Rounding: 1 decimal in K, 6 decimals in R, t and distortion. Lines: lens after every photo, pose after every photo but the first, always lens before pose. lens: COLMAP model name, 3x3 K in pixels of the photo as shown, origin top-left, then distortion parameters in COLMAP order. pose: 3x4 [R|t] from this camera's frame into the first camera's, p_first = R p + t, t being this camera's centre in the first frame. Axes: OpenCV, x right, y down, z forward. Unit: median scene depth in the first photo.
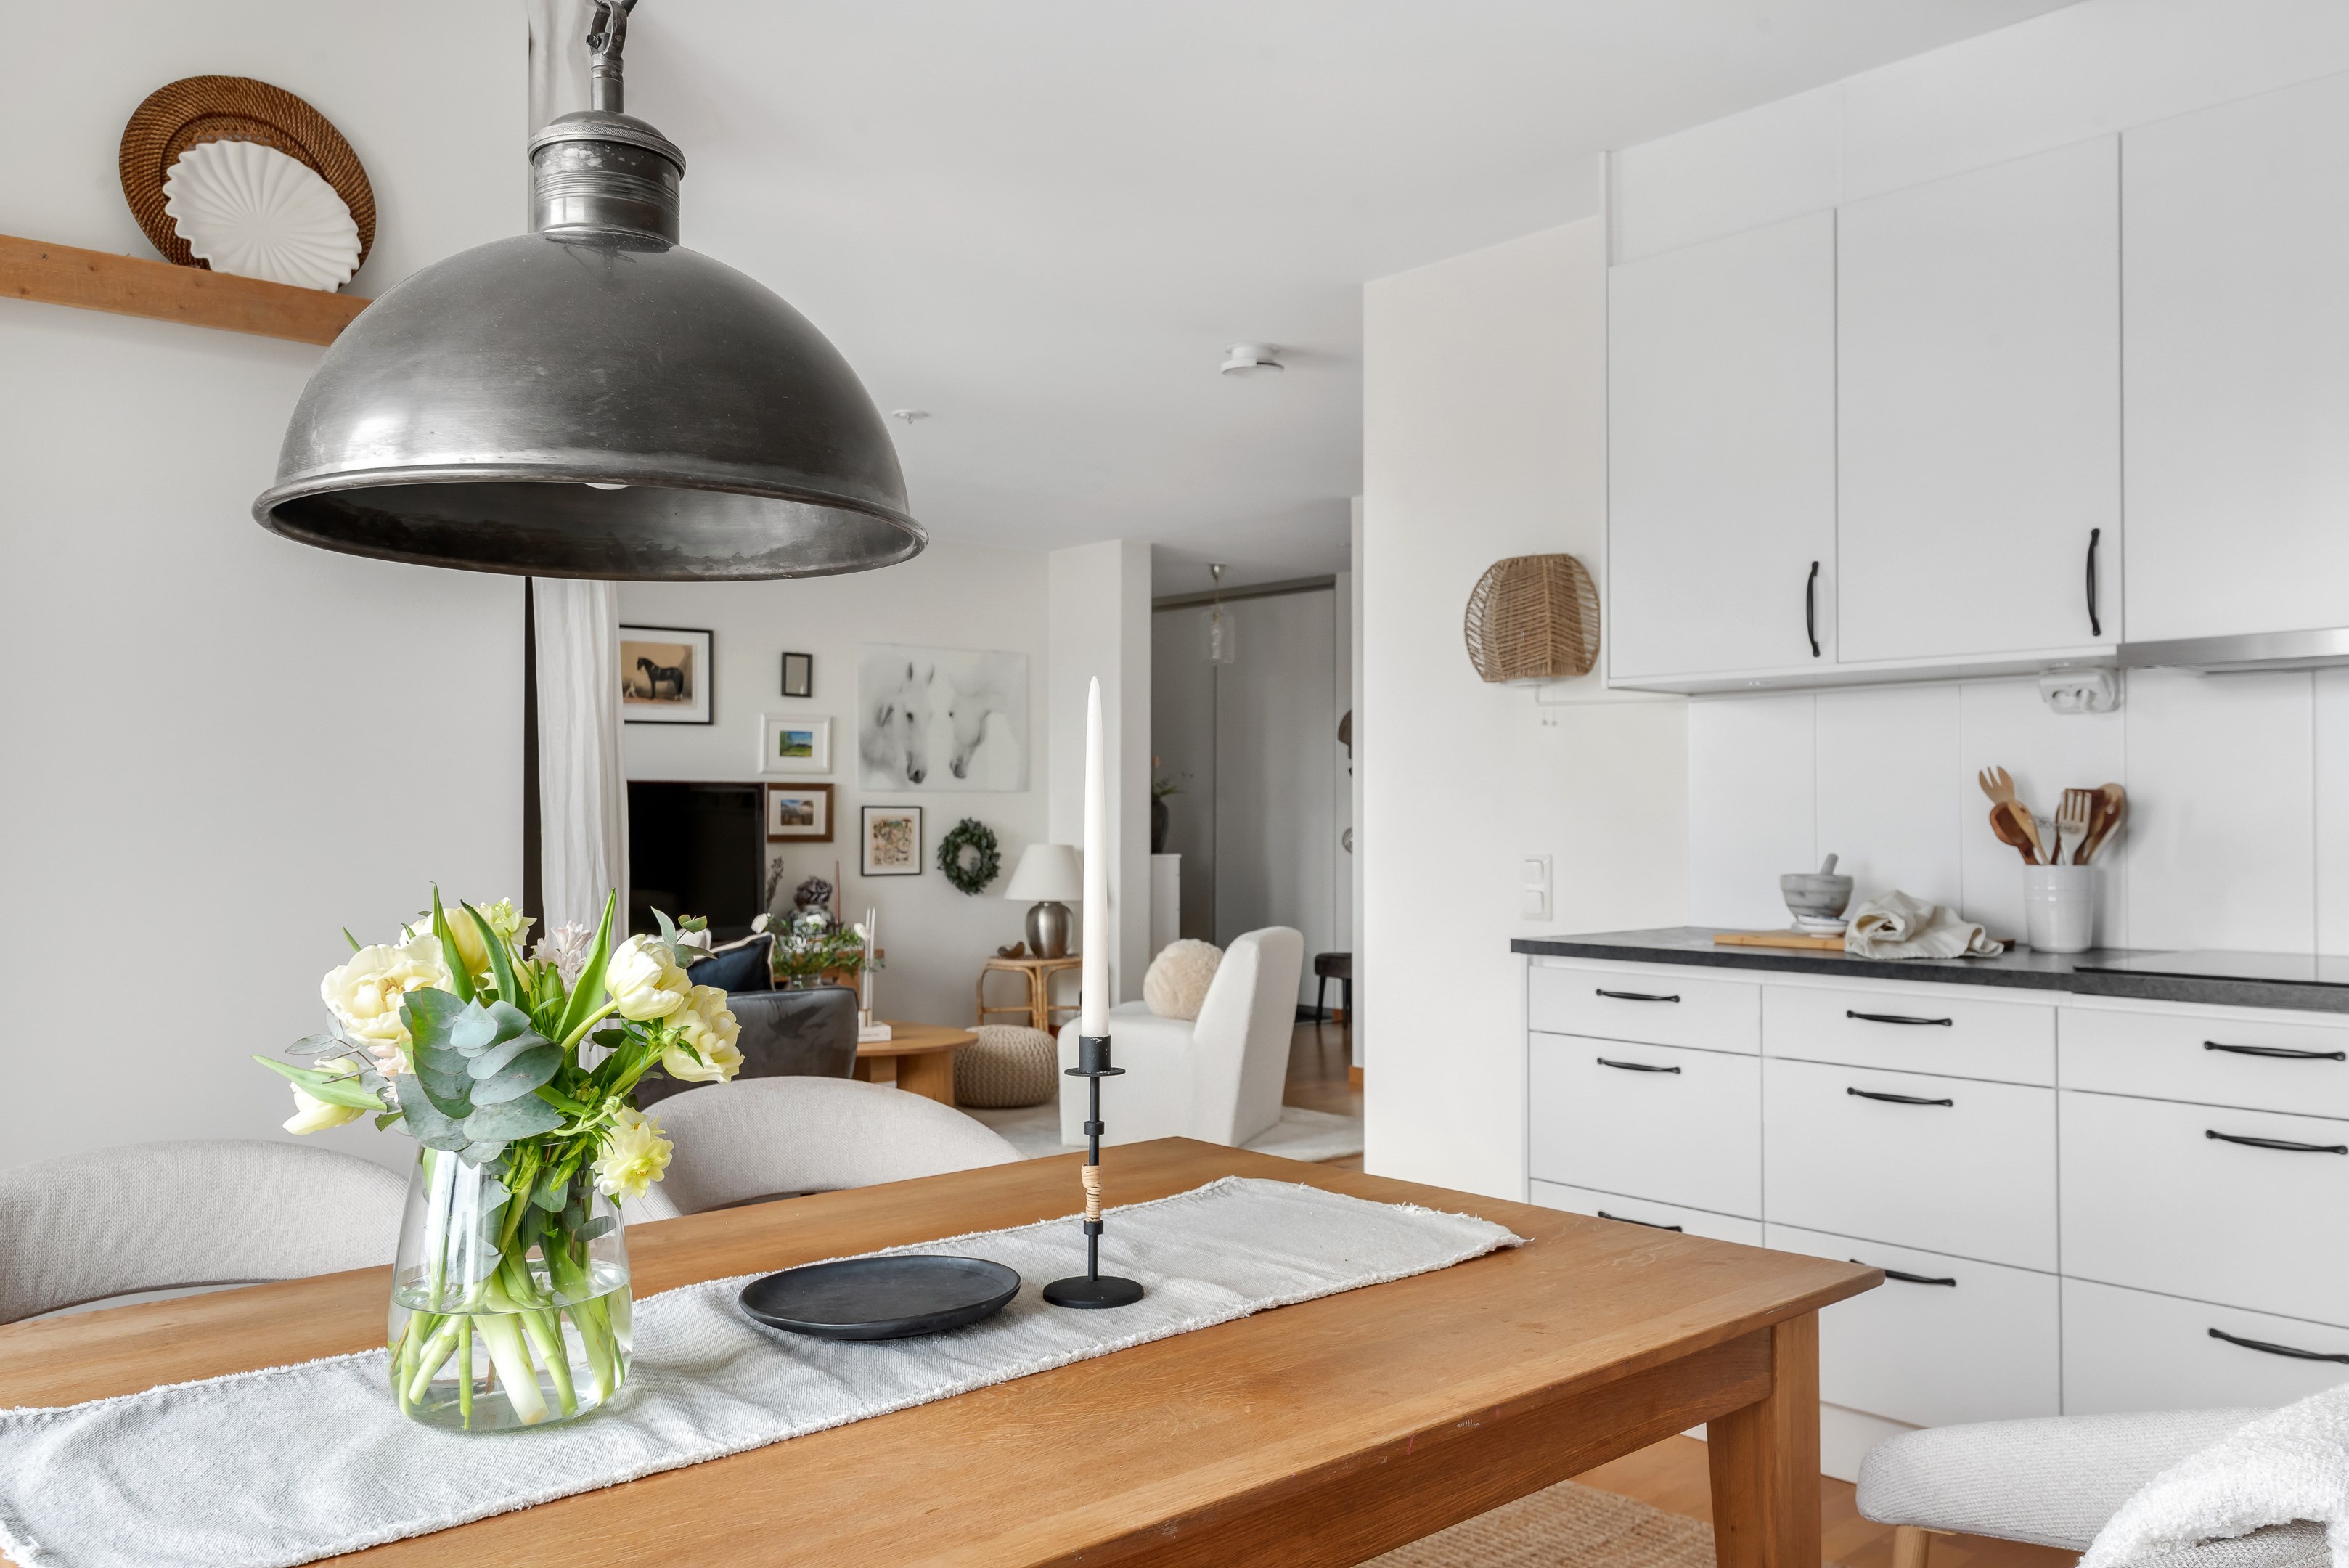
lens RADIAL K [[1832.8, 0, 1173.3], [0, 1832.8, 788.1], [0, 0, 1]] dist [0.069967, 0.006754]
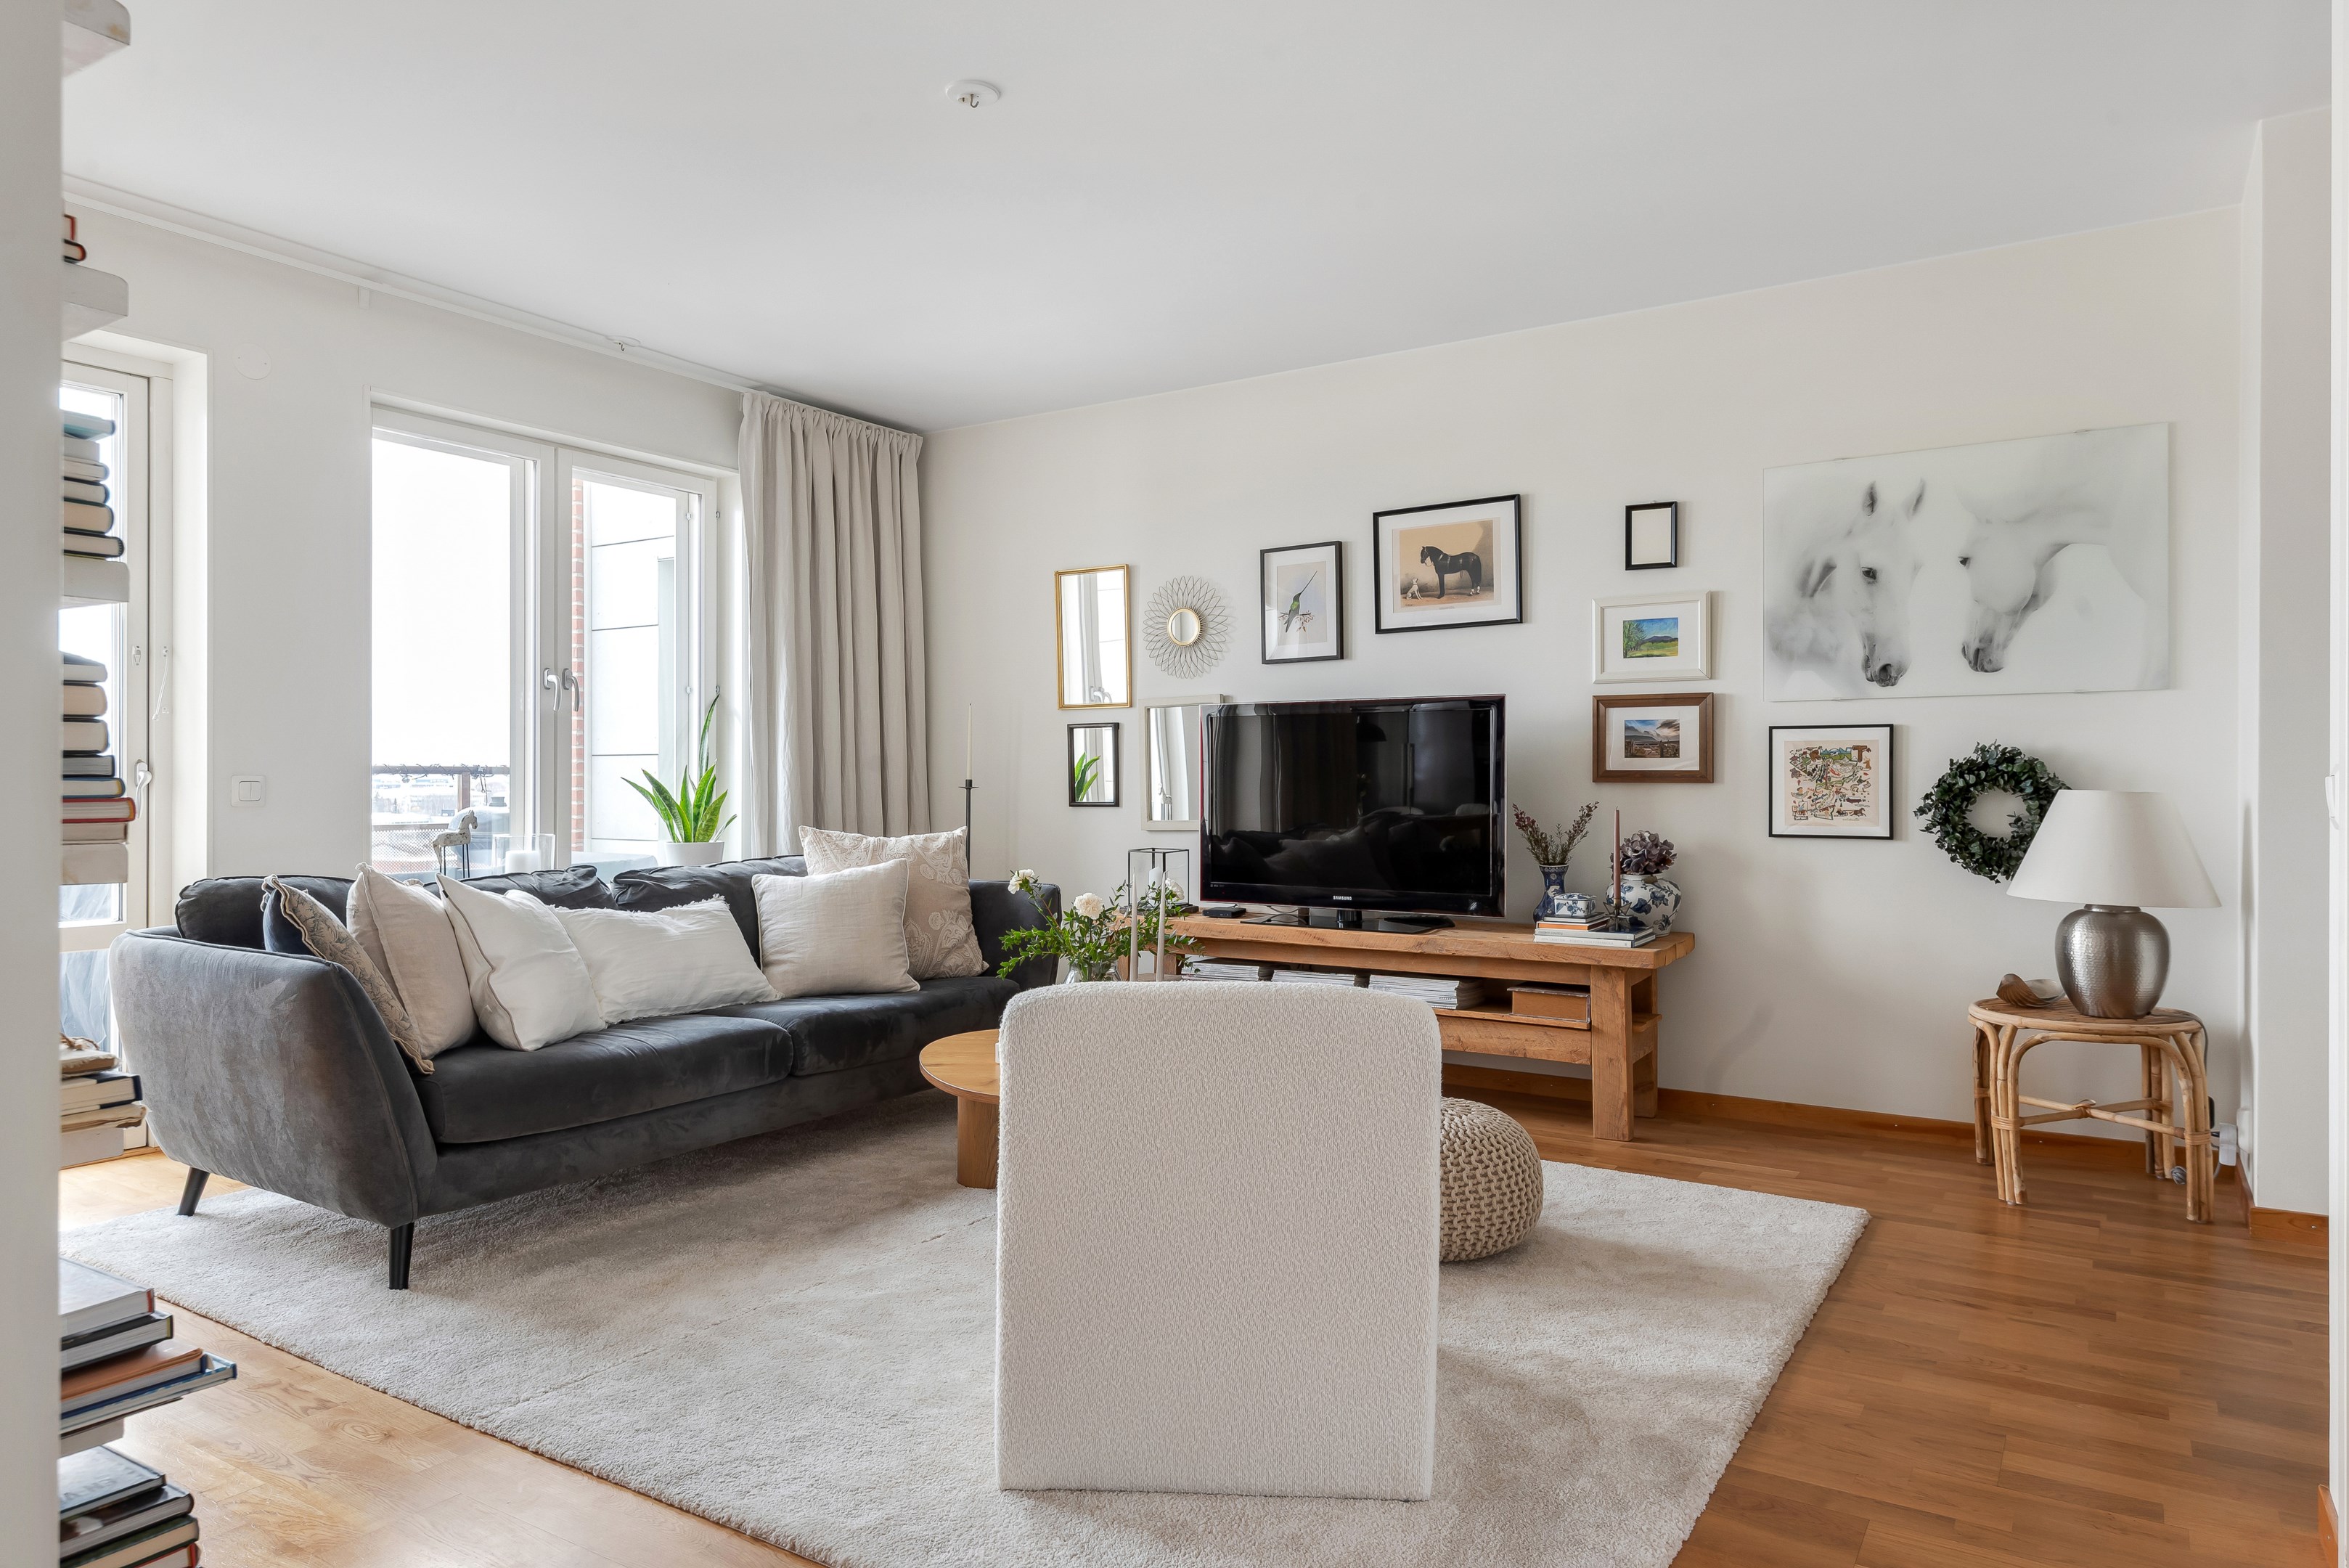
lens RADIAL K [[1431.2, 0, 1174.3], [0, 1431.2, 785.8], [0, 0, 1]] dist [0.000860, -0.000428]
pose [[0.252741, -0.000697, -0.967534, 0.255560], [0.010646, 0.999941, 0.002060, 0.027063], [0.967475, -0.010821, 0.252734, 0.678931]]
